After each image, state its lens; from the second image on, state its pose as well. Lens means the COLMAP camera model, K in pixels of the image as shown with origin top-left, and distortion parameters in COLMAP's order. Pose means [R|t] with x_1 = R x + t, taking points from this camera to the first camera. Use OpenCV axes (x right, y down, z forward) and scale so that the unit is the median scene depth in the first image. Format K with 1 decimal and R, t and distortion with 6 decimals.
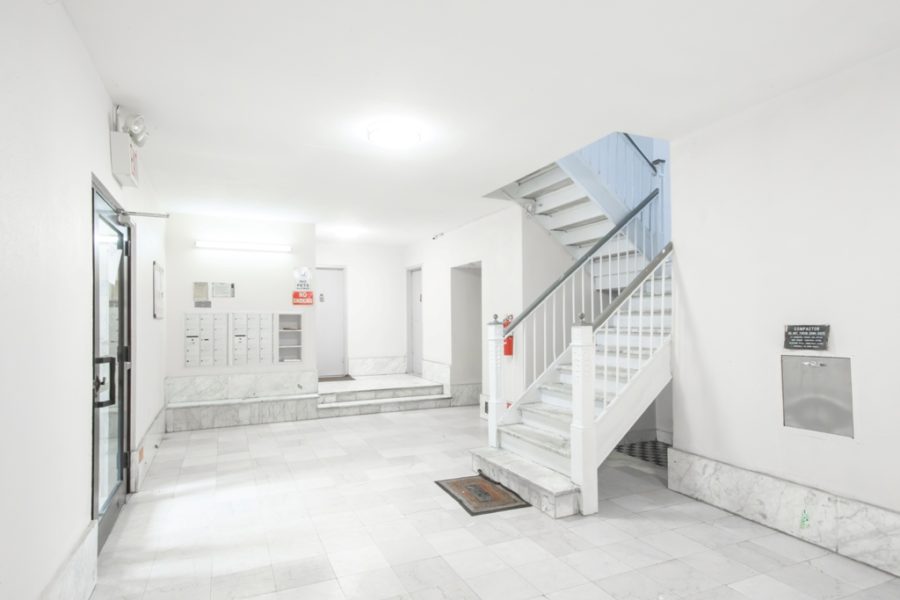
lens RADIAL K [[492.4, 0, 454.9], [0, 492.4, 314.4], [0, 0, 1]] dist [0.022573, 0.001096]
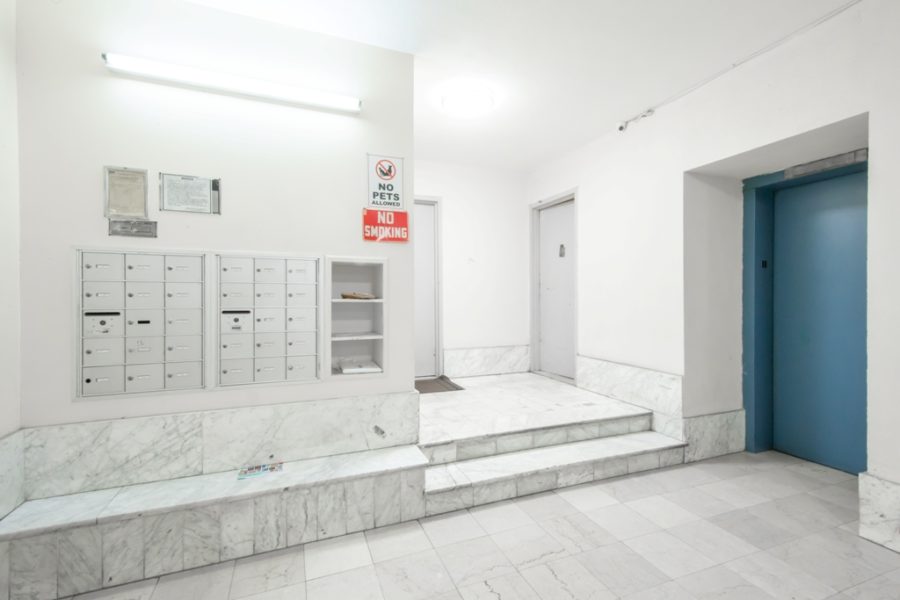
lens RADIAL K [[394.0, 0, 448.9], [0, 394.0, 299.4], [0, 0, 1]] dist [0.019780, -0.000793]
pose [[0.998545, 0.006060, -0.053592, -0.237112], [-0.005190, 0.999852, 0.016373, 0.025981], [0.053683, -0.016071, 0.998429, 0.665829]]
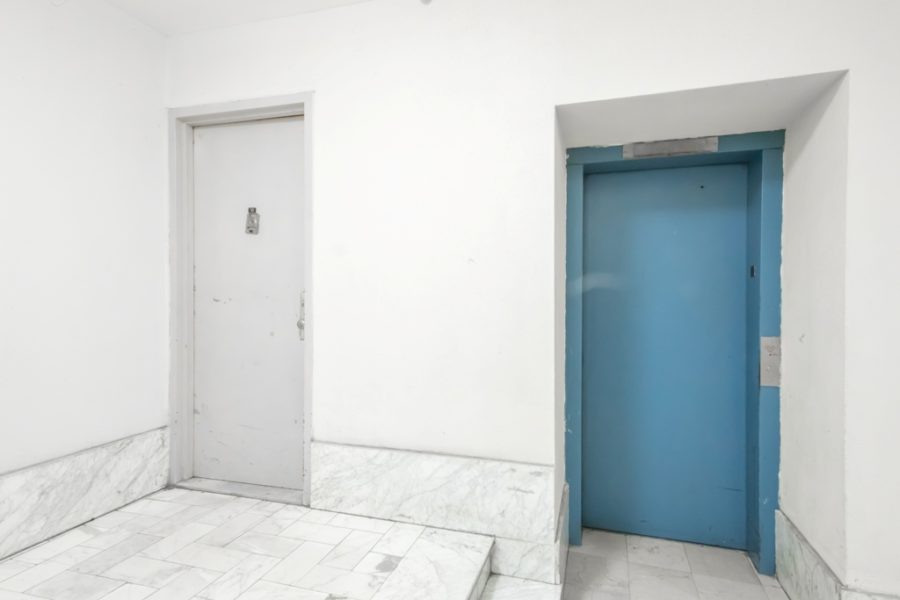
lens RADIAL K [[492.4, 0, 451.4], [0, 492.4, 297.3], [0, 0, 1]] dist [0.022573, 0.001096]
pose [[0.667912, 0.012579, 0.744134, -0.273189], [-0.019436, 0.999811, 0.000544, 0.013202], [-0.743987, -0.014827, 0.668030, 0.943181]]
